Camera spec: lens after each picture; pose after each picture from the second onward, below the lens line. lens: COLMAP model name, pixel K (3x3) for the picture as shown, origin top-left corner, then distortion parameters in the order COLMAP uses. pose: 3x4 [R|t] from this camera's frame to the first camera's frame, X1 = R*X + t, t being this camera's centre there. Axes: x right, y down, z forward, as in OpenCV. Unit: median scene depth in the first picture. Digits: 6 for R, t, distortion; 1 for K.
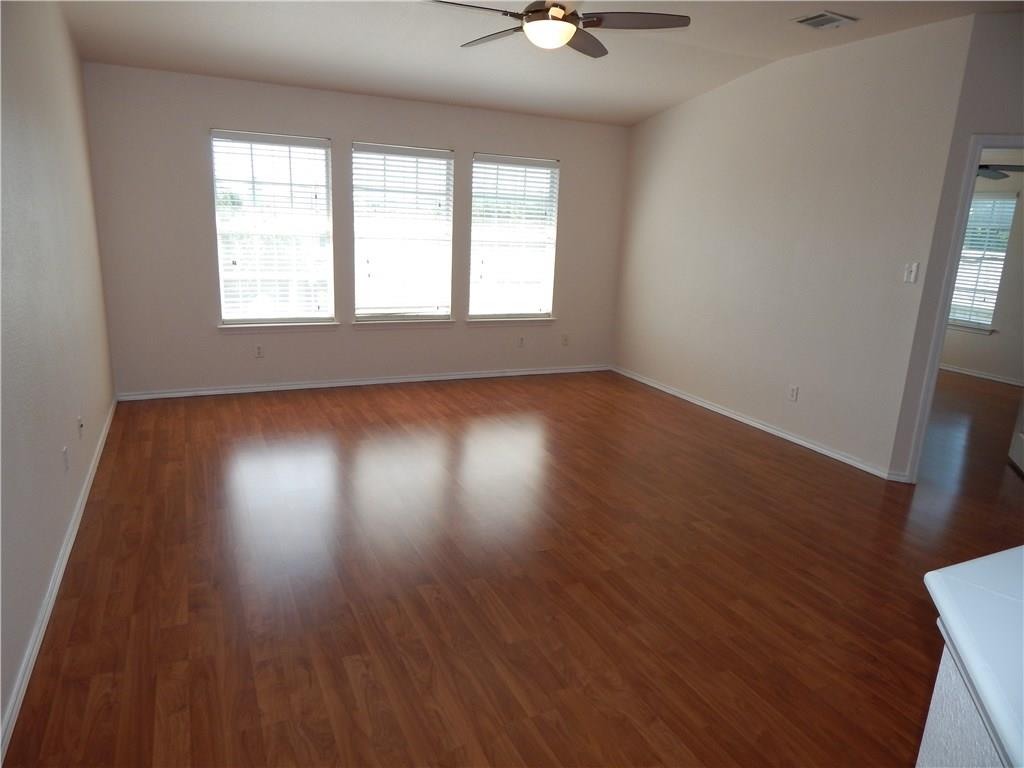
lens RADIAL K [[692.5, 0, 516.6], [0, 692.5, 385.0], [0, 0, 1]] dist [0.057092, 0.000170]
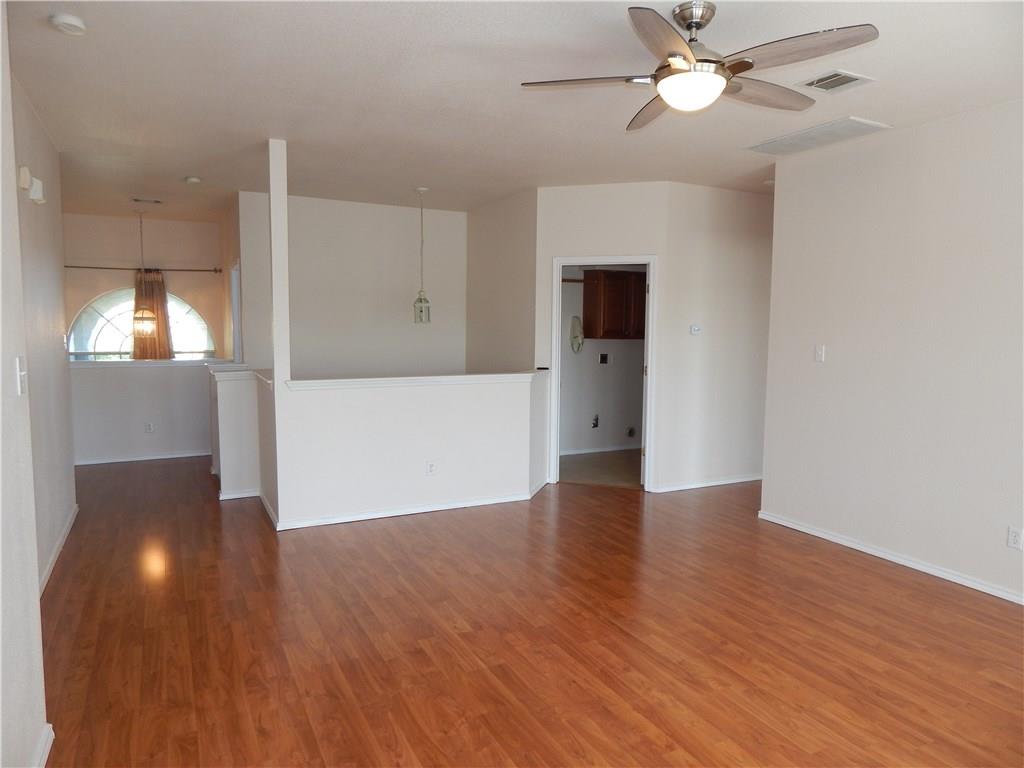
lens RADIAL K [[671.2, 0, 512.0], [0, 671.2, 384.0], [0, 0, 1]] dist [0.001222, -0.001273]
pose [[-0.997026, -0.070431, -0.031284, 0.225164], [-0.076856, 0.938640, 0.336225, -0.374412], [0.005683, 0.337630, -0.941262, 1.555045]]
